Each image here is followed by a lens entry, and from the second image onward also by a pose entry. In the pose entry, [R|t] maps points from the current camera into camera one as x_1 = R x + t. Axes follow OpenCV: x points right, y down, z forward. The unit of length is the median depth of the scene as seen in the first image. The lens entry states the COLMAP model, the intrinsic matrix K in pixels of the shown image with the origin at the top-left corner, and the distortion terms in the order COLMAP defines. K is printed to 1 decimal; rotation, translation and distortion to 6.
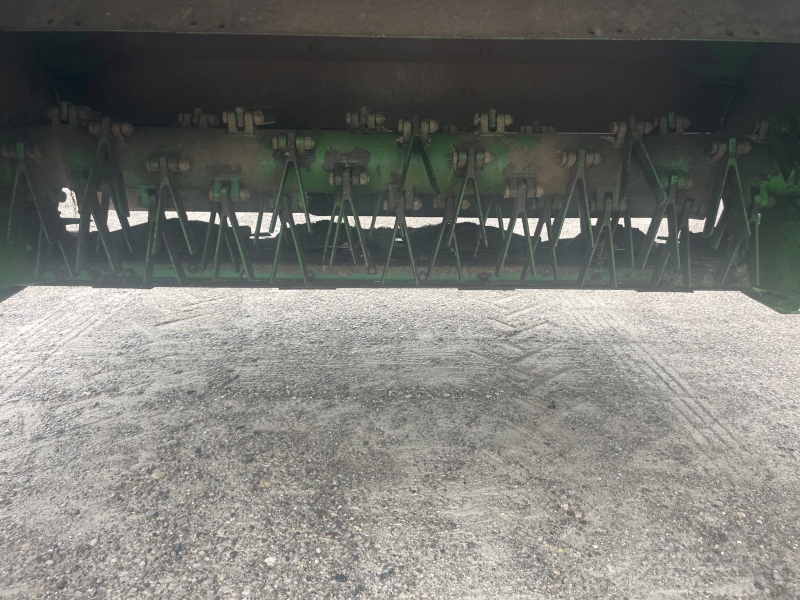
lens RADIAL K [[605.9, 0, 399.6], [0, 605.9, 299.9], [0, 0, 1]] dist [0.000805, -0.009605]
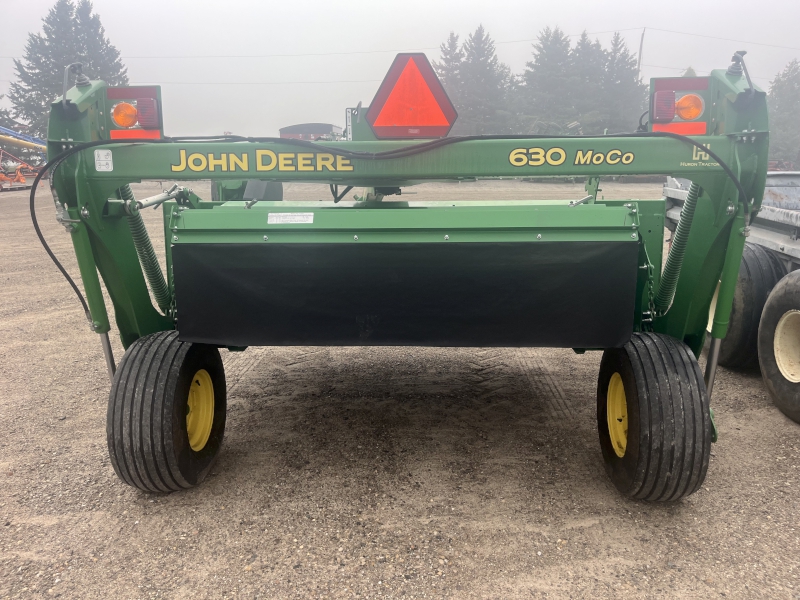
lens RADIAL K [[605.9, 0, 399.5], [0, 605.9, 300.1], [0, 0, 1]] dist [0.000805, -0.009605]
pose [[0.997615, -0.007860, -0.068569, 0.094501], [0.000612, 0.994462, -0.105097, 0.049936], [0.069015, 0.104805, 0.992095, -1.093351]]
